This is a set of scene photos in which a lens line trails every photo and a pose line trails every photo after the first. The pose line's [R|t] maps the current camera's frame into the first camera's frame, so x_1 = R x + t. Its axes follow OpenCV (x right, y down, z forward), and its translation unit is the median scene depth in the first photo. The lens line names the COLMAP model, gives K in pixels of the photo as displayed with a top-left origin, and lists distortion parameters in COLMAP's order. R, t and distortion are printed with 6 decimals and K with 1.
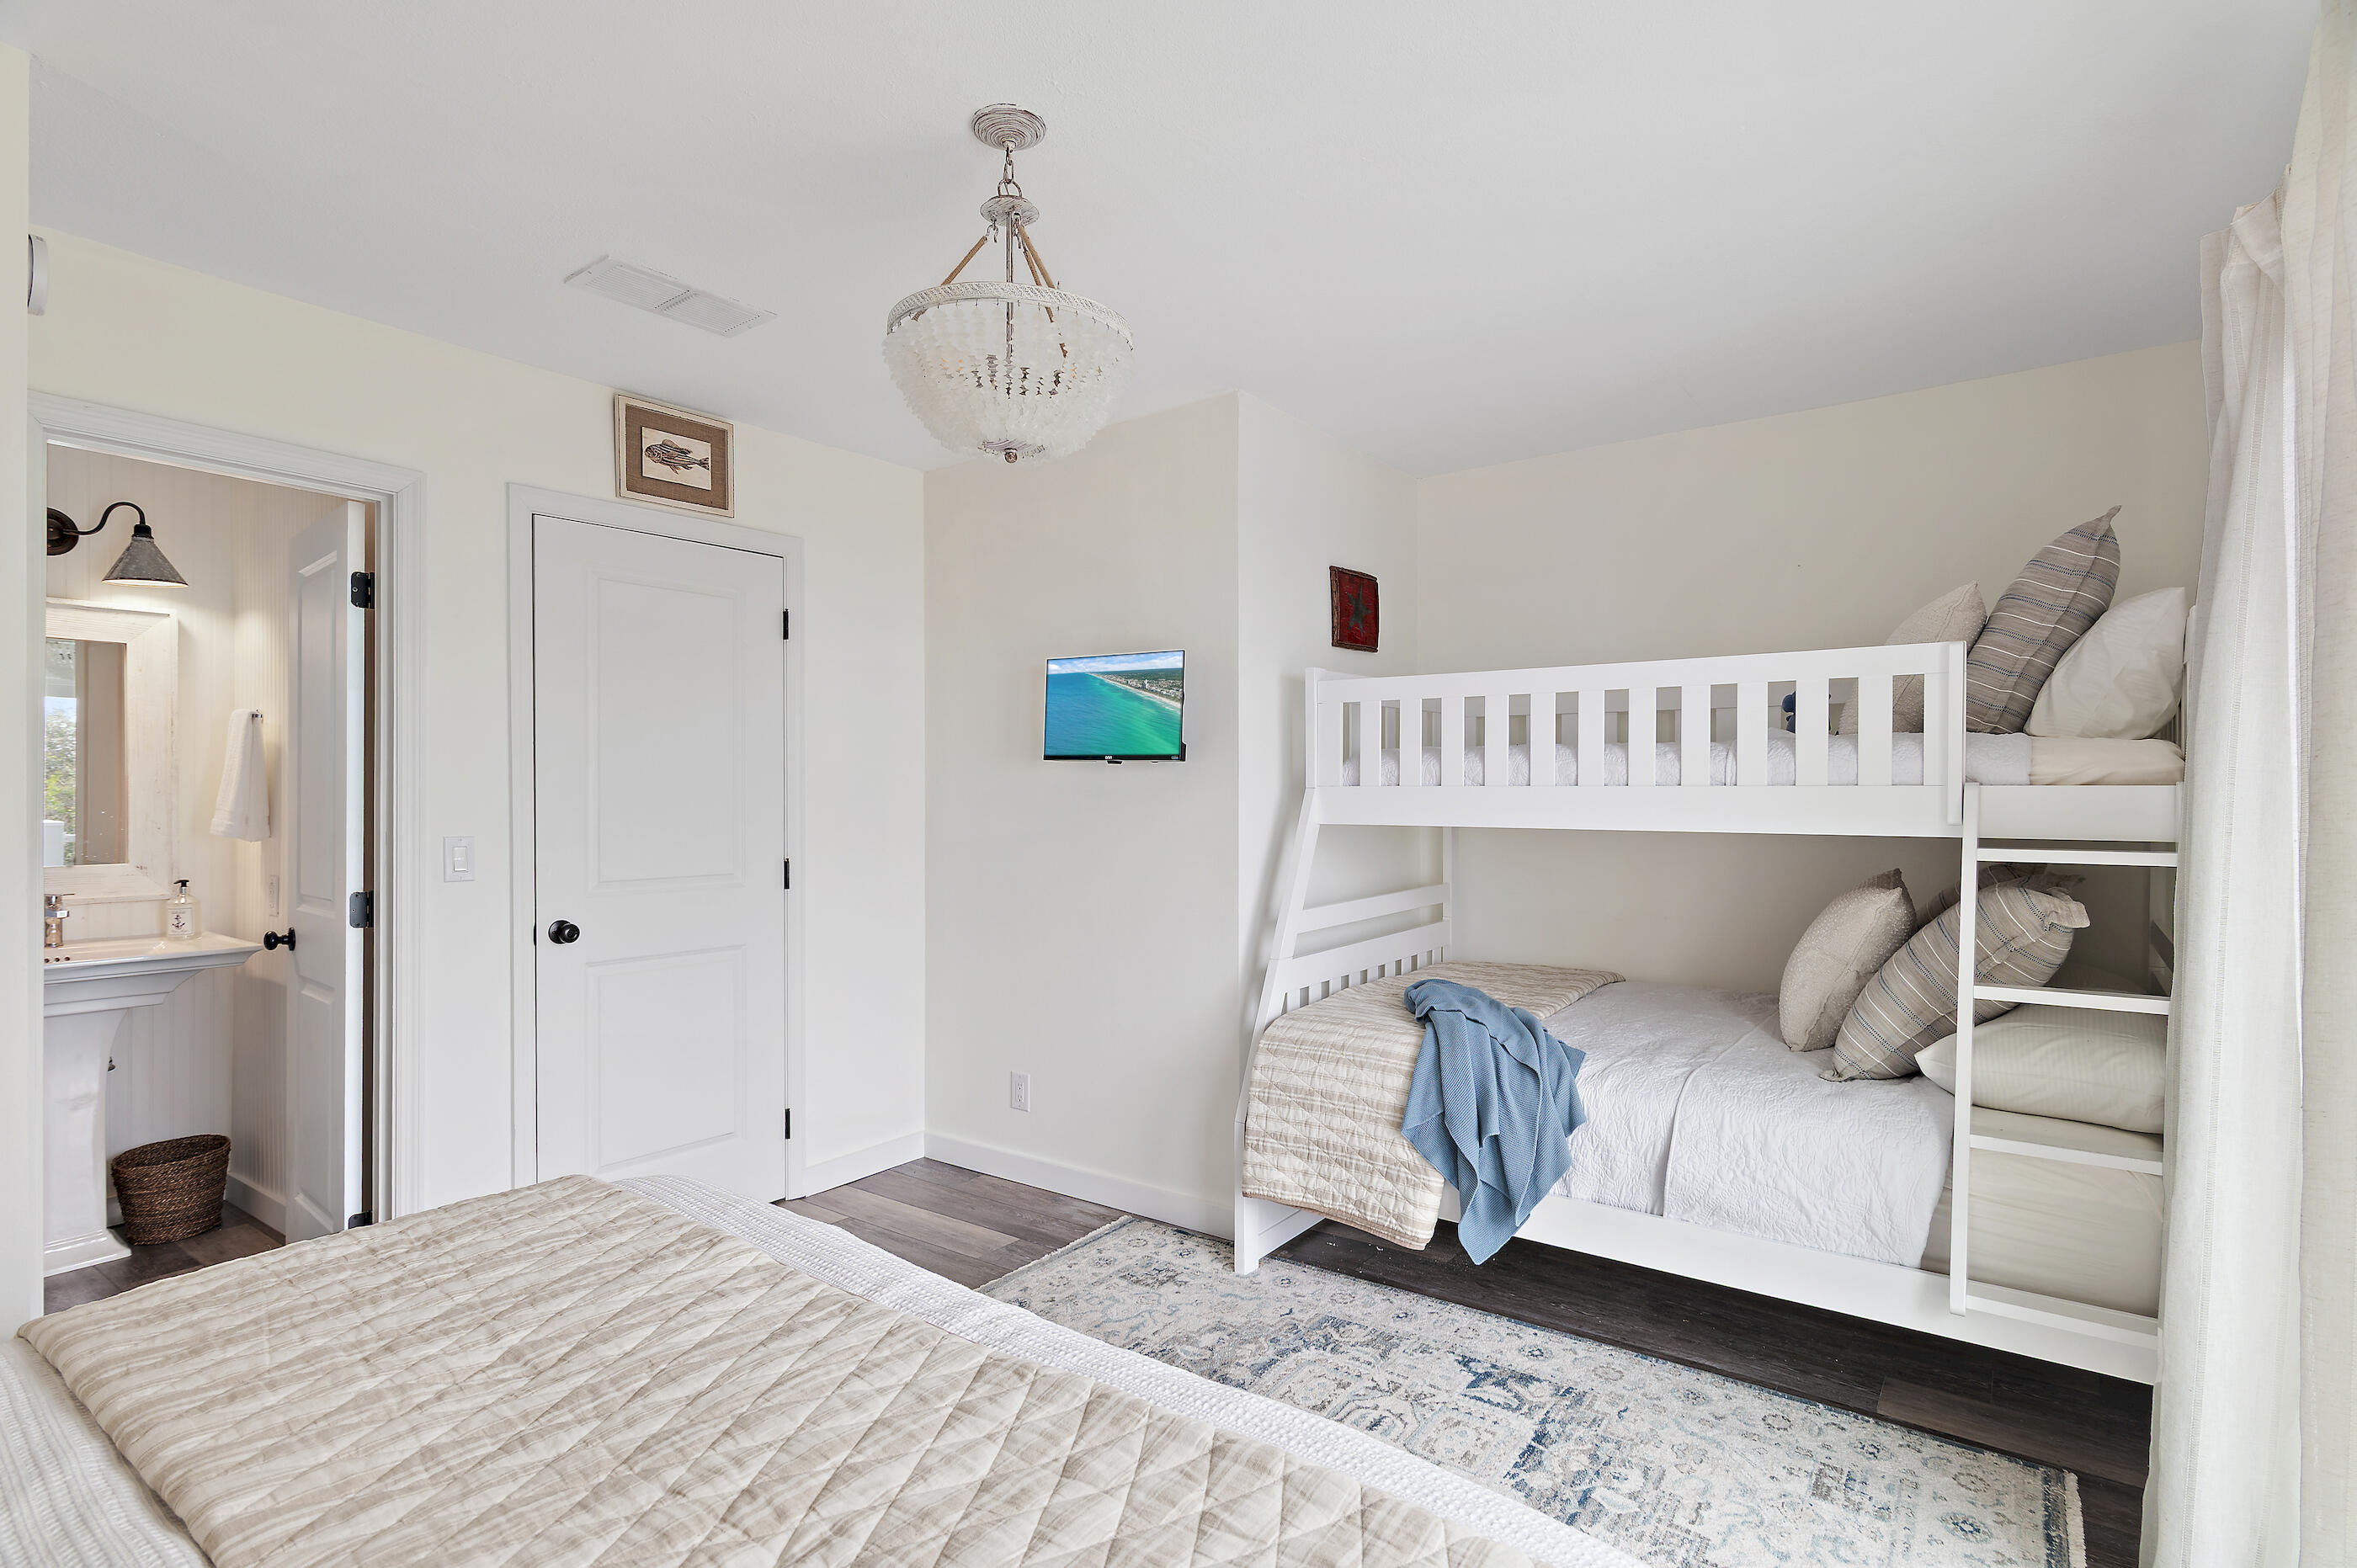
lens RADIAL K [[1154.7, 0, 1188.3], [0, 1154.7, 822.9], [0, 0, 1]] dist [0.001594, 0.000624]
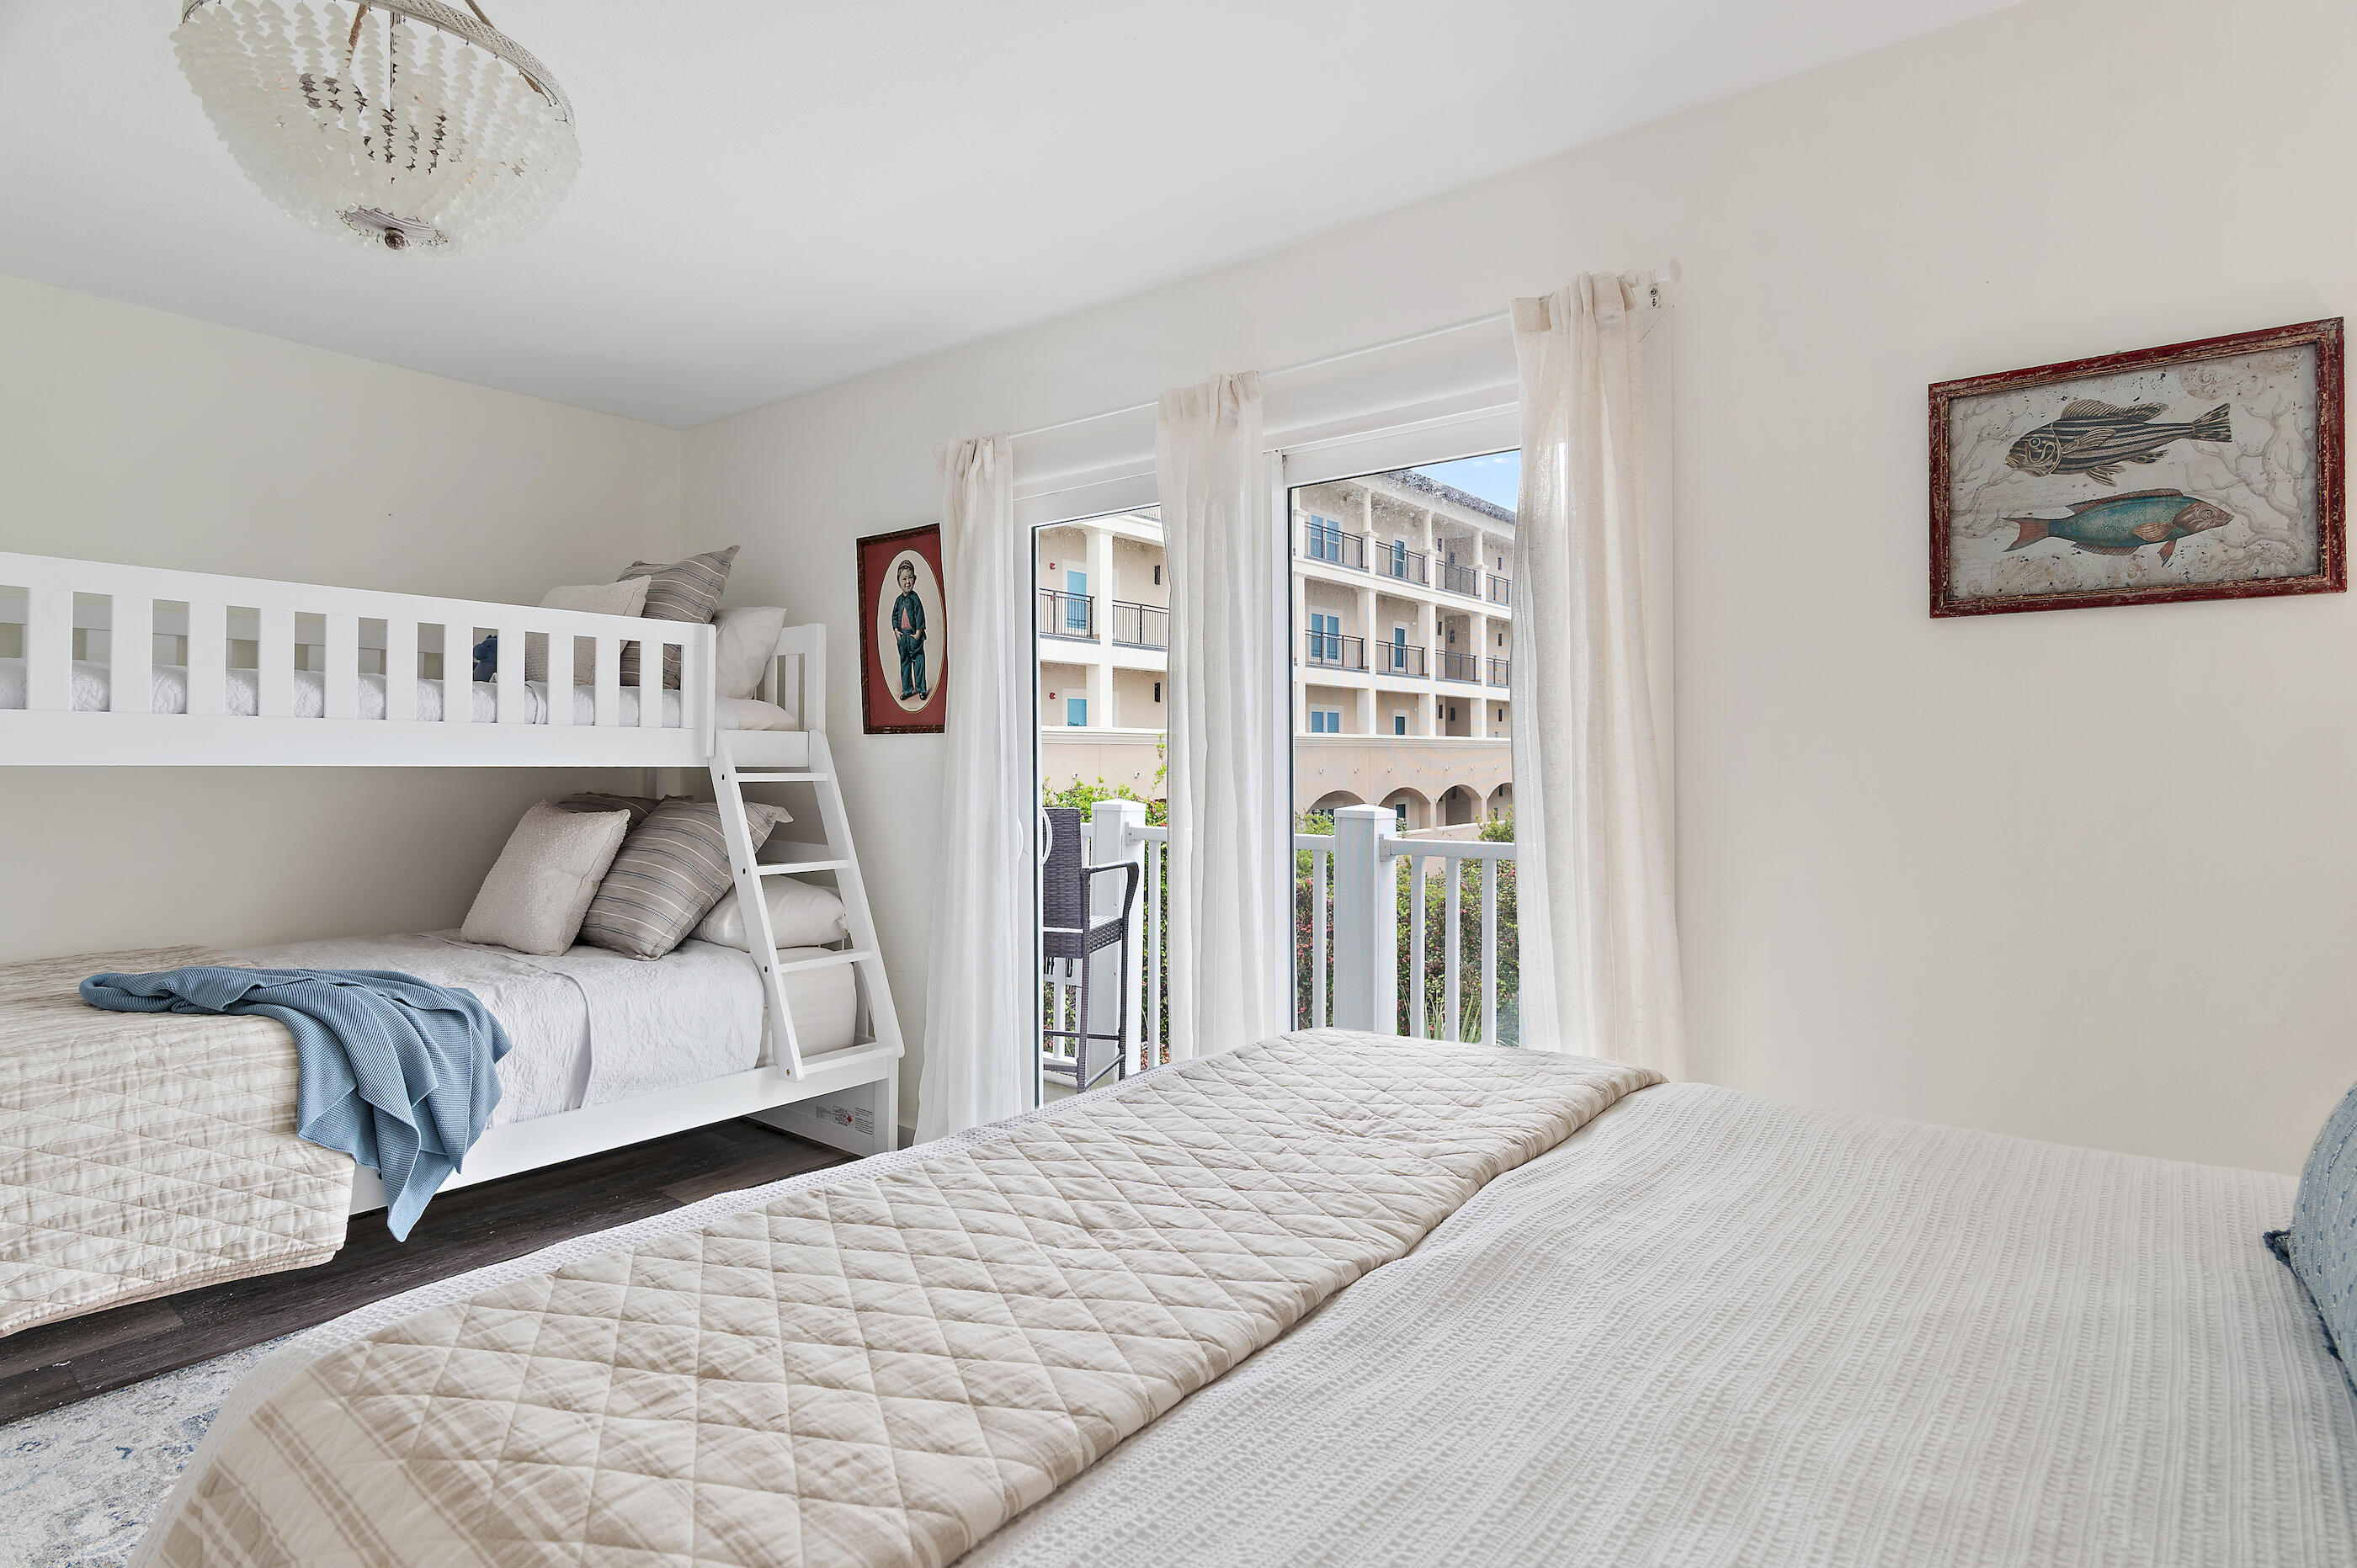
lens RADIAL K [[1154.7, 0, 1187.8], [0, 1154.7, 760.8], [0, 0, 1]] dist [0.001594, 0.000624]
pose [[0.048286, -0.009111, 0.998792, -0.614505], [0.010187, 0.999911, 0.008629, 0.000095], [-0.998782, 0.009758, 0.048375, 0.320271]]
